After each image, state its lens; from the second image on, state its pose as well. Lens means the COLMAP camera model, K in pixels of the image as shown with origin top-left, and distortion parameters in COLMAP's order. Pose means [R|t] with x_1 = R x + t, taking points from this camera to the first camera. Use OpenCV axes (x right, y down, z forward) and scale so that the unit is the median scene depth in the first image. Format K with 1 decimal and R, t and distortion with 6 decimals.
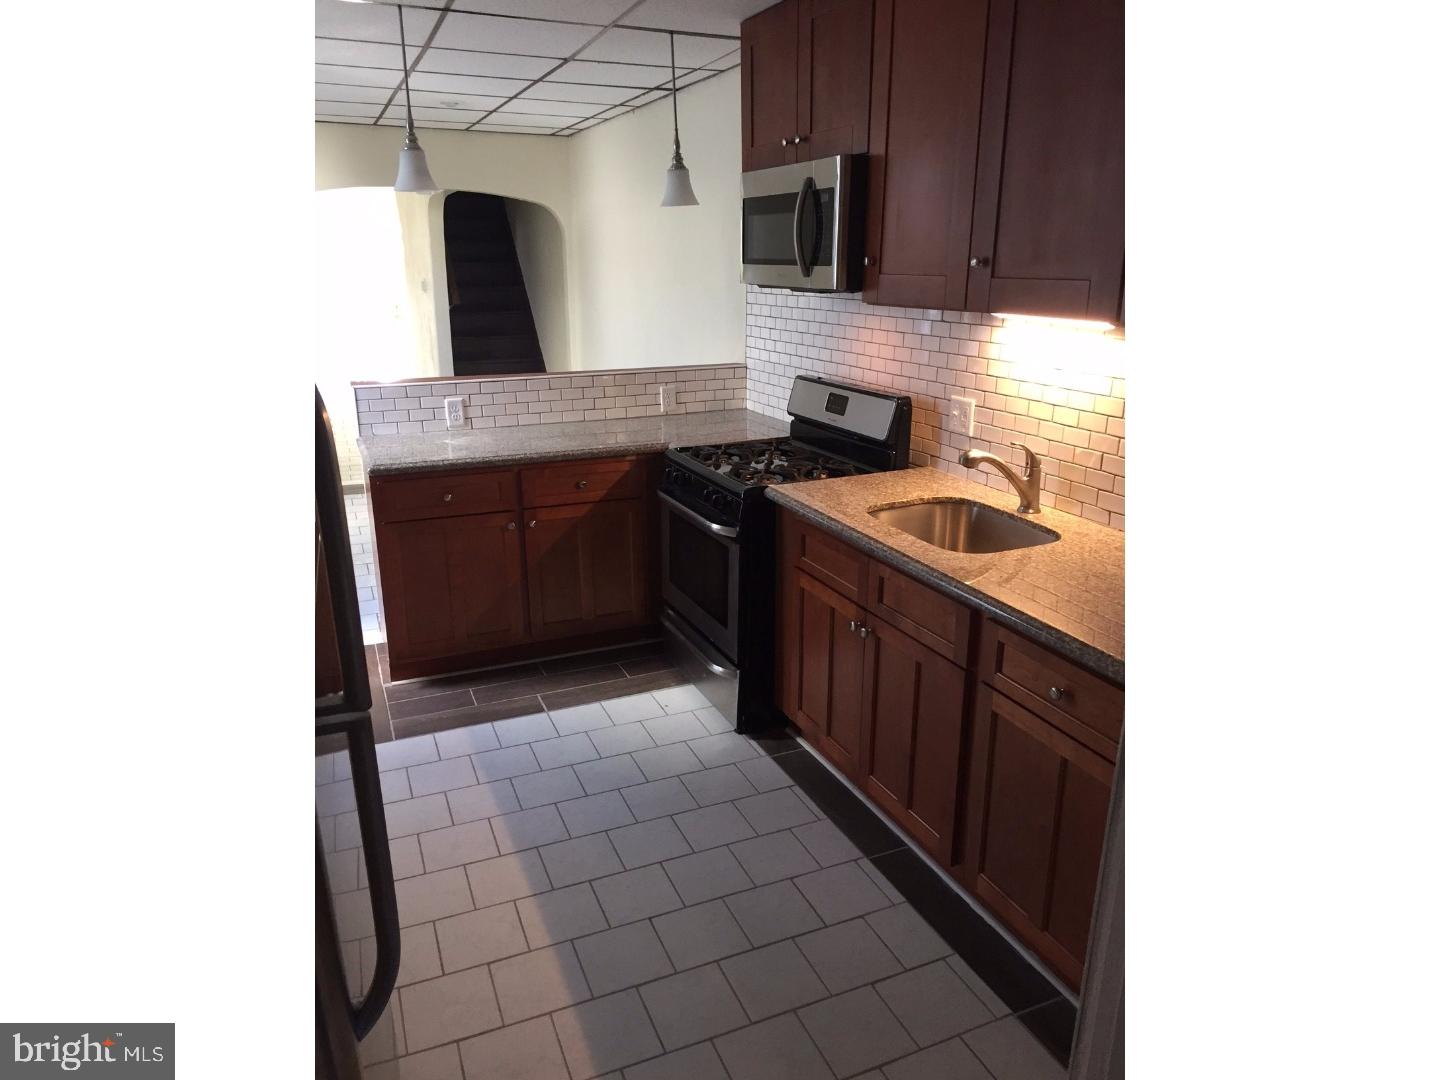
lens RADIAL K [[922.0, 0, 722.1], [0, 922.0, 544.0], [0, 0, 1]] dist [0.002176, 0.000234]
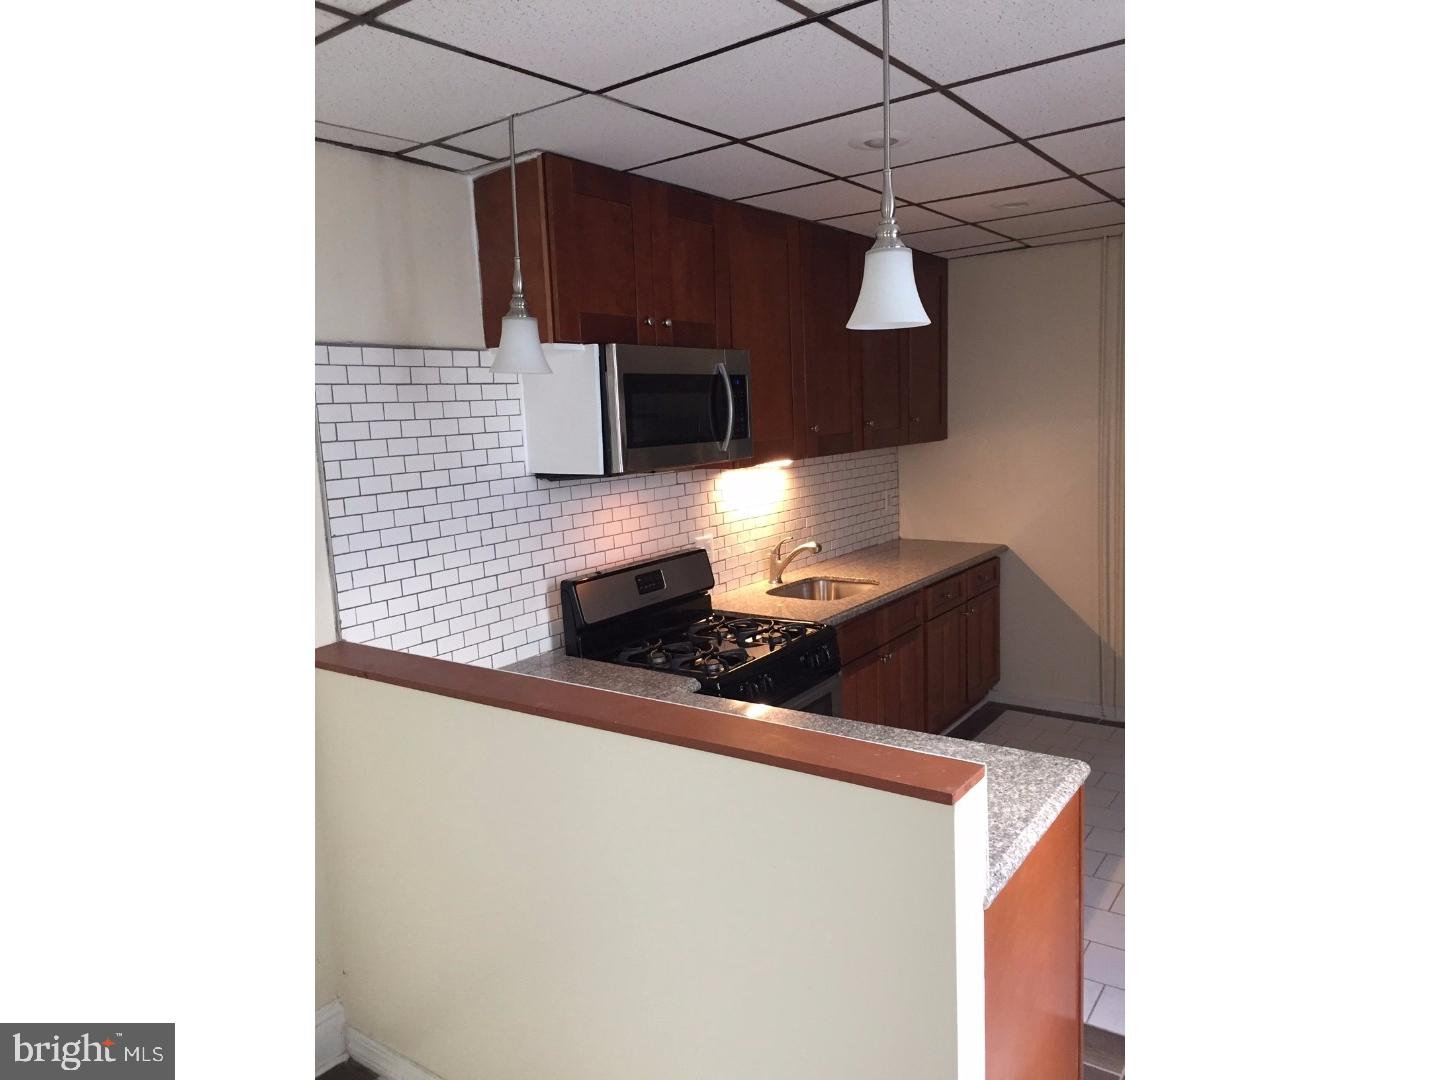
lens RADIAL K [[922.0, 0, 721.1], [0, 922.0, 534.9], [0, 0, 1]] dist [0.002176, 0.000234]
pose [[-0.506991, -0.097852, 0.856379, -0.773913], [0.294571, 0.914046, 0.278832, -0.464753], [-0.810054, 0.393630, -0.434589, 1.395177]]
